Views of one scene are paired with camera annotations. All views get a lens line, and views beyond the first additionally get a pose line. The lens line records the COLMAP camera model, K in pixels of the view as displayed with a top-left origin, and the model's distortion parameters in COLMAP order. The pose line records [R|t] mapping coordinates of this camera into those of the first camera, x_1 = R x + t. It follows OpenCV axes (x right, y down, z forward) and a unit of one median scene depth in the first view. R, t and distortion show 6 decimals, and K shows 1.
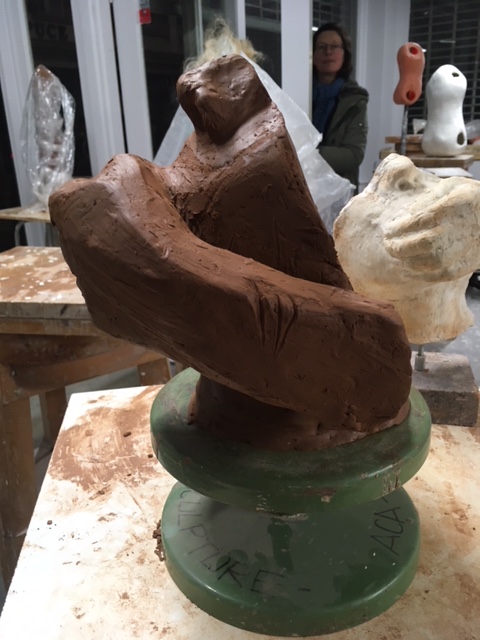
lens RADIAL K [[565.5, 0, 242.4], [0, 565.5, 319.4], [0, 0, 1]] dist [0.073734, -0.124142]
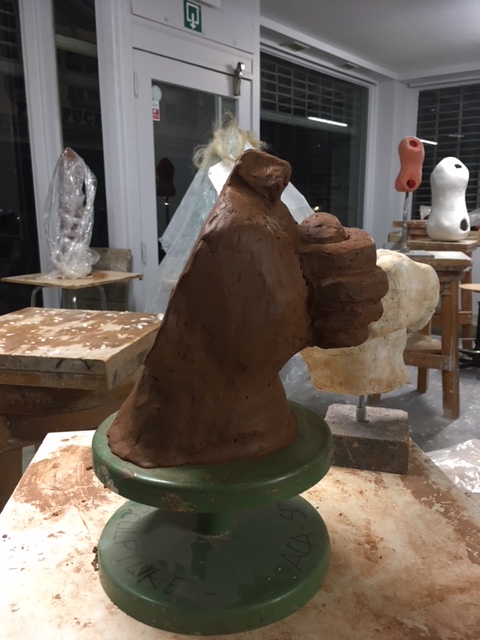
lens RADIAL K [[565.5, 0, 242.1], [0, 565.5, 316.3], [0, 0, 1]] dist [0.073734, -0.124142]
pose [[0.998739, 0.036780, -0.034174, 0.132385], [-0.041130, 0.989741, -0.136824, 0.056448], [0.028791, 0.138057, 0.990006, -0.136676]]
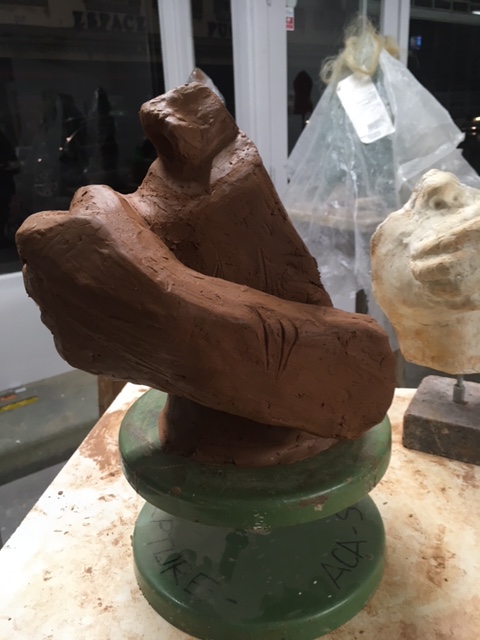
lens RADIAL K [[565.5, 0, 237.9], [0, 565.5, 319.5], [0, 0, 1]] dist [0.073734, -0.124142]
pose [[0.956122, 0.091043, -0.278463, 0.251786], [-0.088194, 0.995843, 0.022772, -0.039500], [0.279378, 0.002786, 0.960177, 0.008595]]
